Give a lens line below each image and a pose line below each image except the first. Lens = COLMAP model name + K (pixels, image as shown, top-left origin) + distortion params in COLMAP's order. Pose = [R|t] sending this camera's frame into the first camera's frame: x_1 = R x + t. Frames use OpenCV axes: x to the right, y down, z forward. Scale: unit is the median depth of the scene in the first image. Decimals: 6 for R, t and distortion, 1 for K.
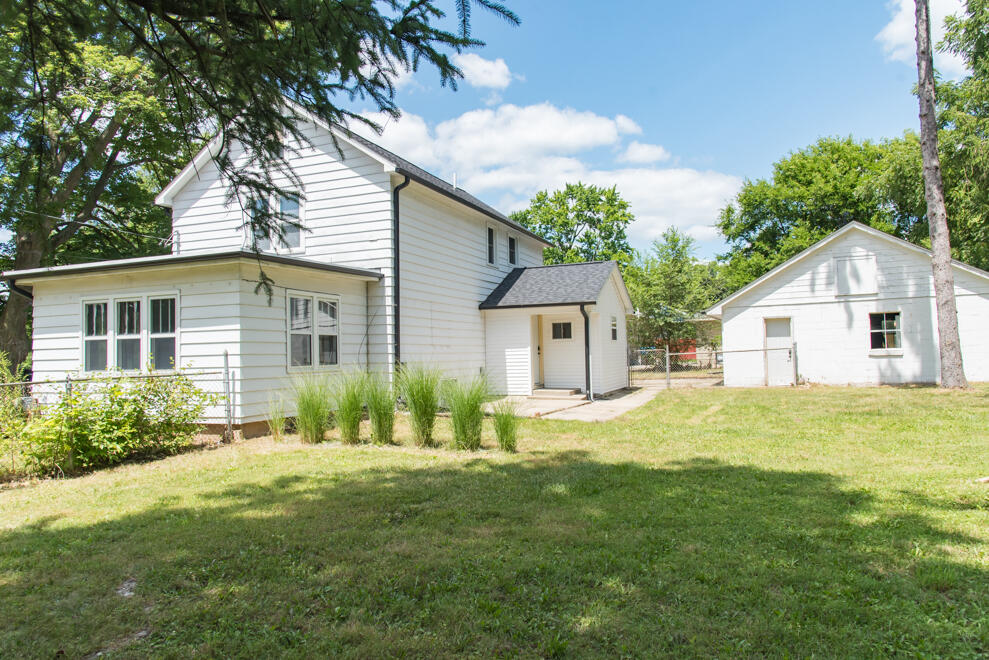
lens RADIAL K [[678.9, 0, 498.0], [0, 678.9, 331.7], [0, 0, 1]] dist [0.009831, -0.003988]
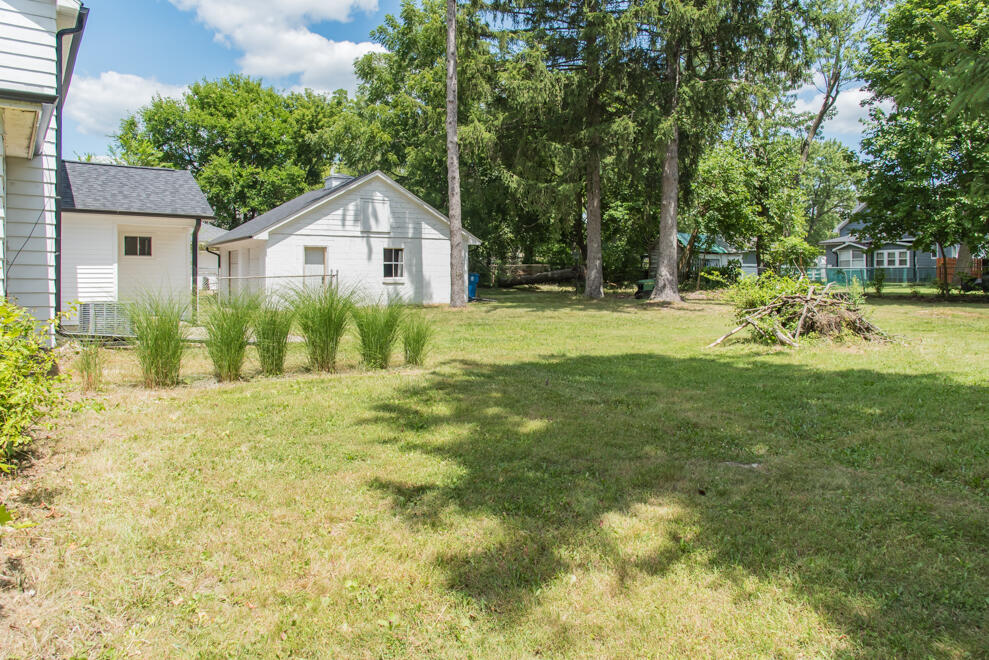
lens RADIAL K [[678.9, 0, 501.9], [0, 678.9, 297.5], [0, 0, 1]] dist [0.009831, -0.003988]
pose [[0.533826, 0.000411, 0.845594, -0.369793], [-0.045235, 0.998582, 0.028072, 0.017547], [-0.844383, -0.053237, 0.533088, 0.169613]]
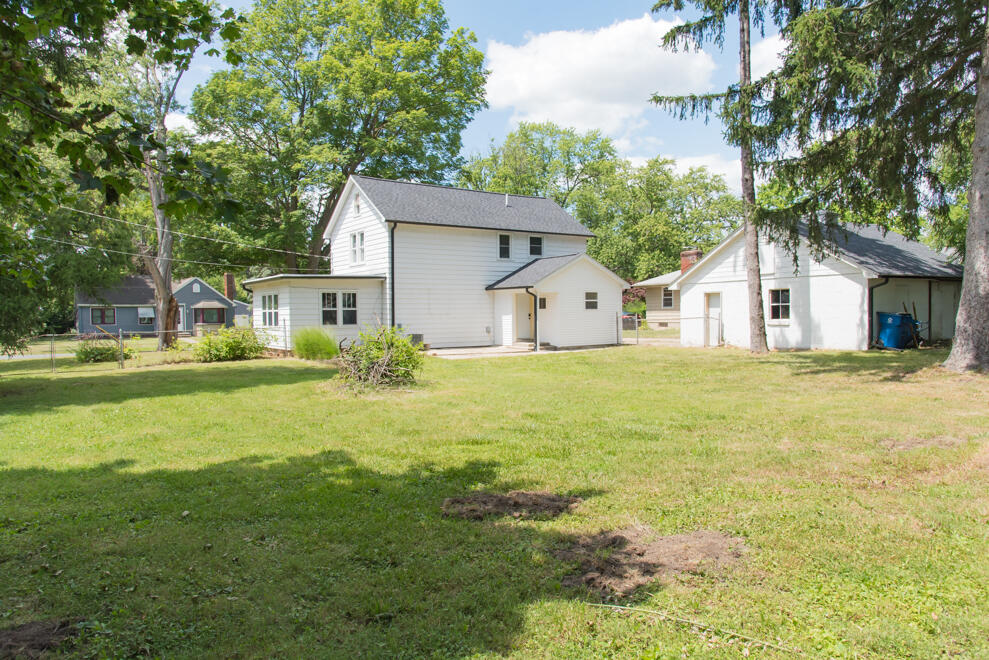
lens RADIAL K [[678.9, 0, 493.3], [0, 678.9, 326.2], [0, 0, 1]] dist [0.009831, -0.003988]
pose [[0.825466, 0.024344, -0.563927, 0.825652], [0.013415, 0.997941, 0.062716, -0.044791], [0.564293, -0.059335, 0.823440, -0.274086]]
